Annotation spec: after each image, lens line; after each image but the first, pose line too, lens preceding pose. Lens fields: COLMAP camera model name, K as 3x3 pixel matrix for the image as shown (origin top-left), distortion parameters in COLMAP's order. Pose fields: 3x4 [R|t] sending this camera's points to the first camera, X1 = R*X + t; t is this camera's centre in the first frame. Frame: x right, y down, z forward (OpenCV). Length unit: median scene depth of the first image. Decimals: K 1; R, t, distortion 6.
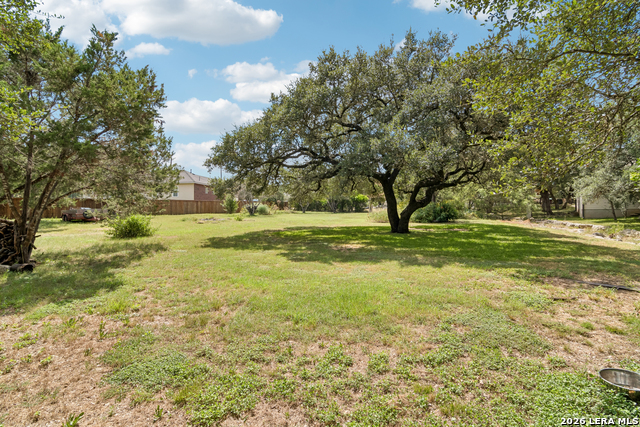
lens RADIAL K [[299.8, 0, 319.1], [0, 299.8, 213.7], [0, 0, 1]] dist [-0.000286, 0.000147]
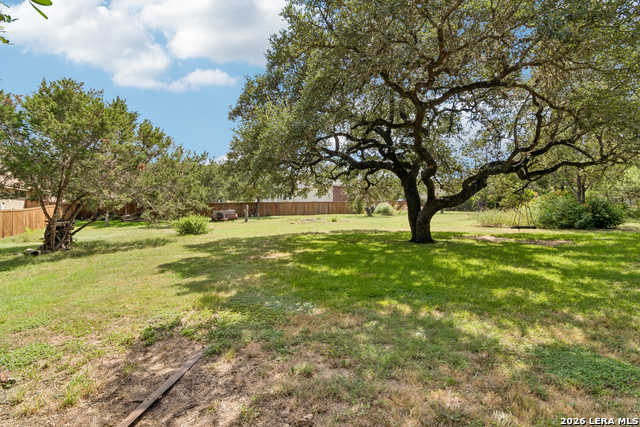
lens RADIAL K [[299.8, 0, 320.8], [0, 299.8, 213.3], [0, 0, 1]] dist [-0.000286, 0.000147]
pose [[0.798185, -0.003274, -0.602404, 0.254421], [0.005835, 0.999980, 0.002296, -0.006102], [0.602385, -0.005348, 0.798188, 0.124574]]
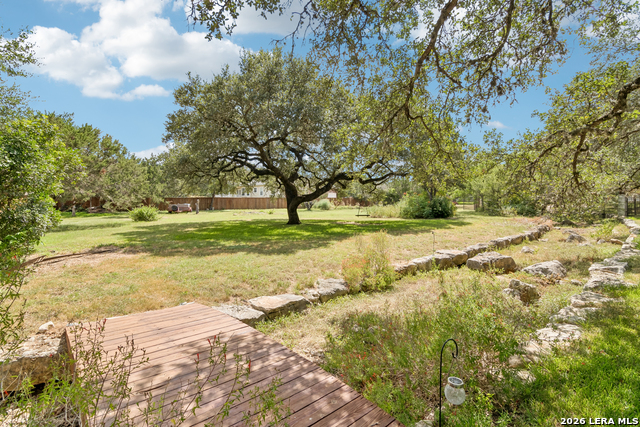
lens RADIAL K [[299.8, 0, 319.1], [0, 299.8, 211.8], [0, 0, 1]] dist [-0.000286, 0.000147]
pose [[0.841025, 0.007425, -0.540945, 0.460345], [-0.002995, 0.999954, 0.009068, 0.001221], [0.540988, -0.006007, 0.841009, 0.048950]]
